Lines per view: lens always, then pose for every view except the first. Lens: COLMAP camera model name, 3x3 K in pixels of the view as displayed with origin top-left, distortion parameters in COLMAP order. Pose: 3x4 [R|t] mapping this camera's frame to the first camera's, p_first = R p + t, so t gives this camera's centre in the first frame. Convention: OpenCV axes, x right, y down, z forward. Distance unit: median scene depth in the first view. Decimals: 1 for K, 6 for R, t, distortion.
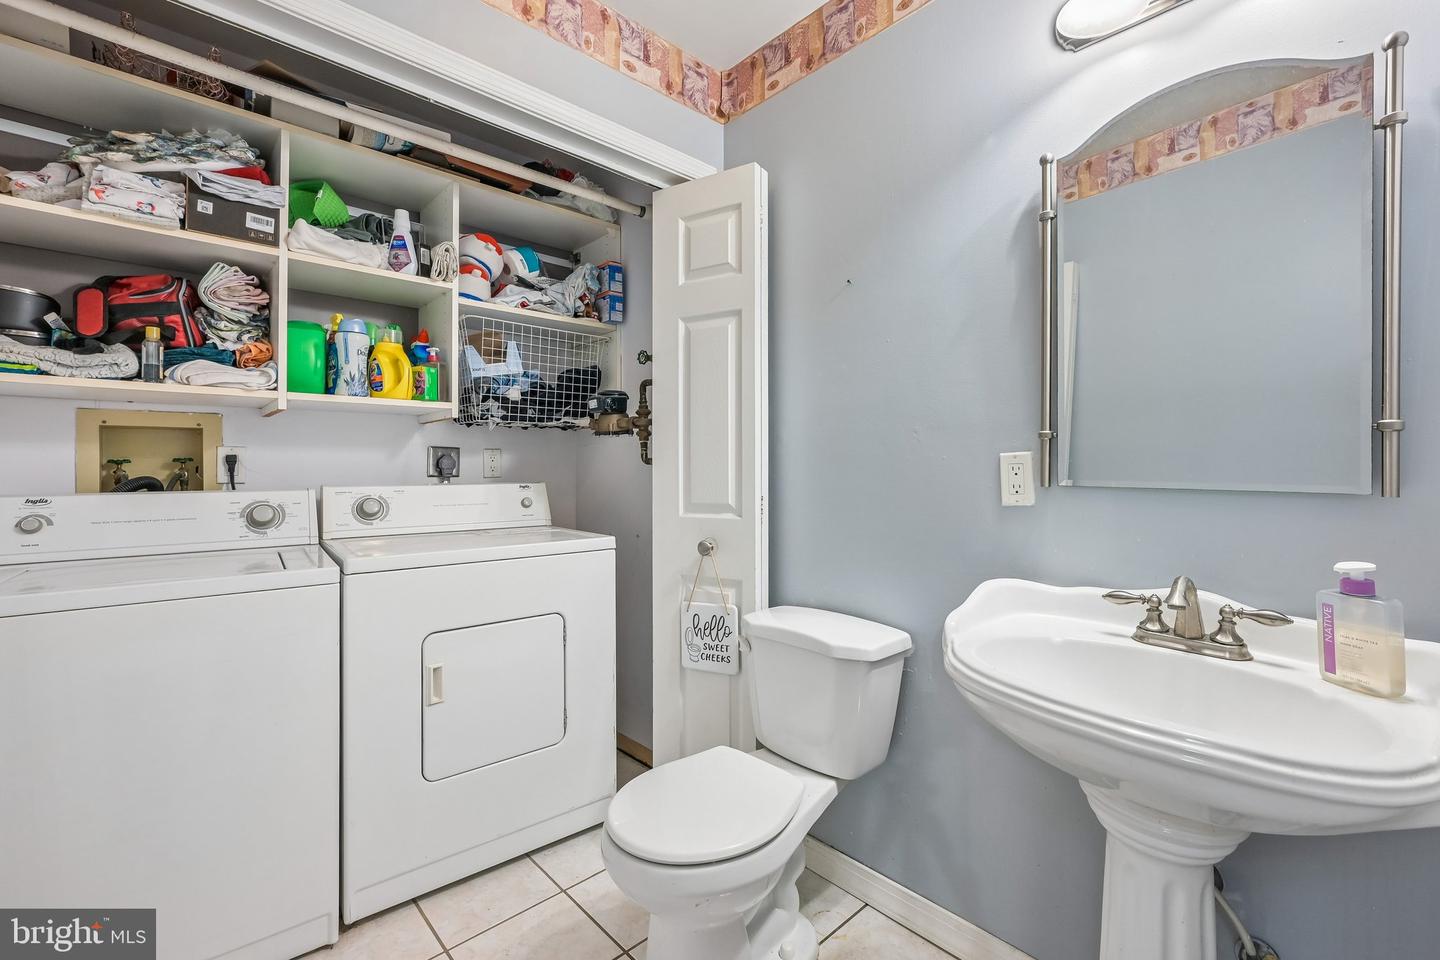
lens RADIAL K [[632.8, 0, 725.0], [0, 632.8, 466.7], [0, 0, 1]] dist [0.001171, 0.000068]
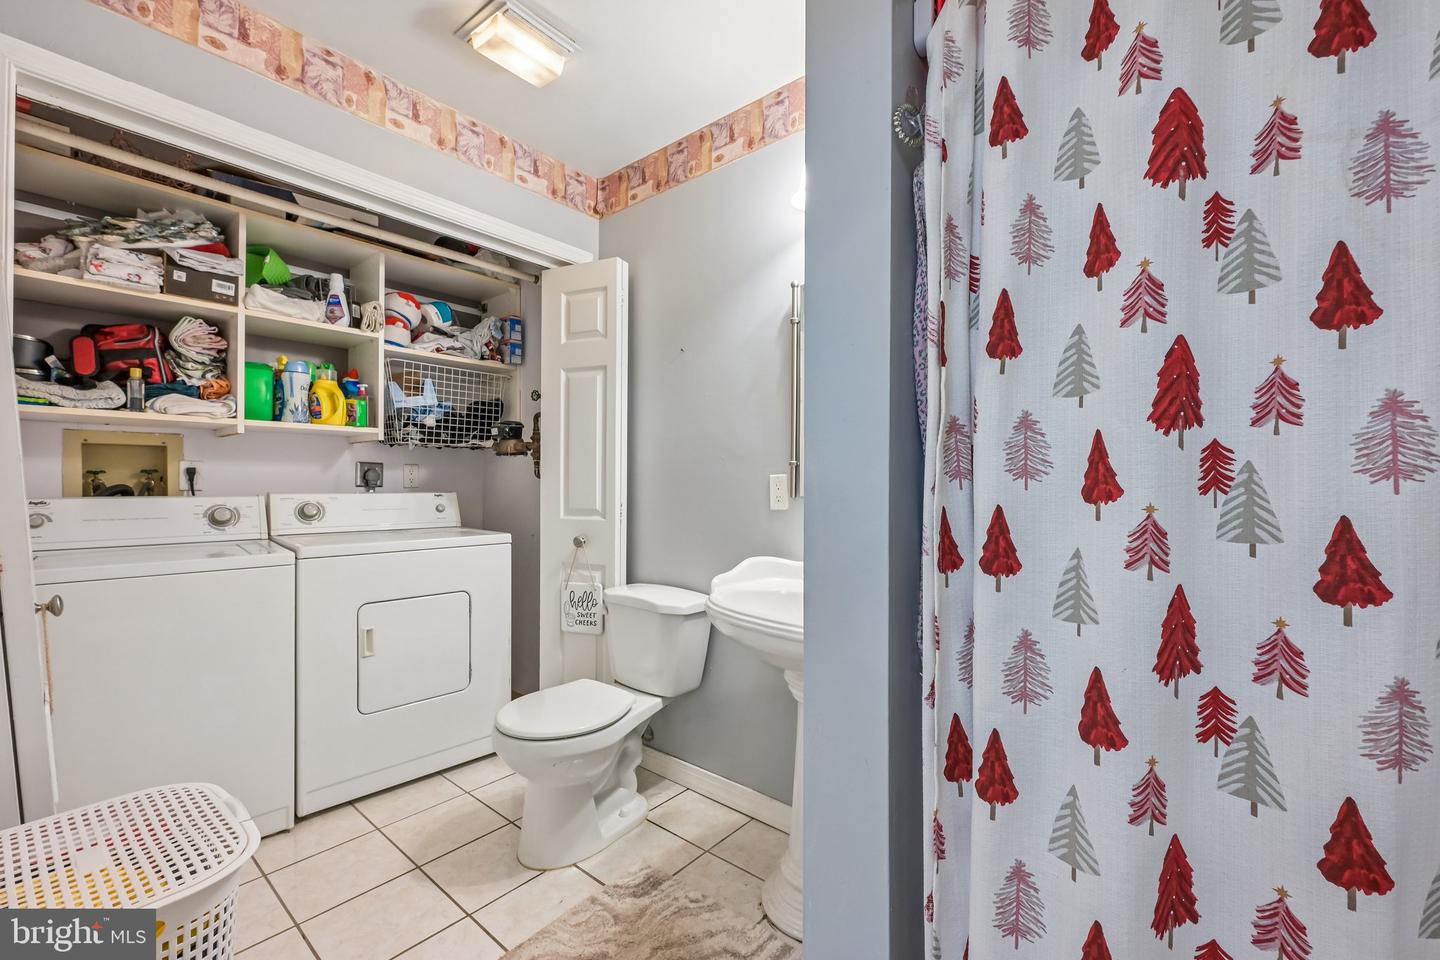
lens RADIAL K [[604.6, 0, 714.4], [0, 604.6, 491.0], [0, 0, 1]] dist [0.000392, -0.000055]
pose [[0.992794, 0.008878, 0.119505, 0.103710], [-0.011098, 0.999778, 0.017923, -0.005795], [-0.119320, -0.019120, 0.992672, -0.319879]]
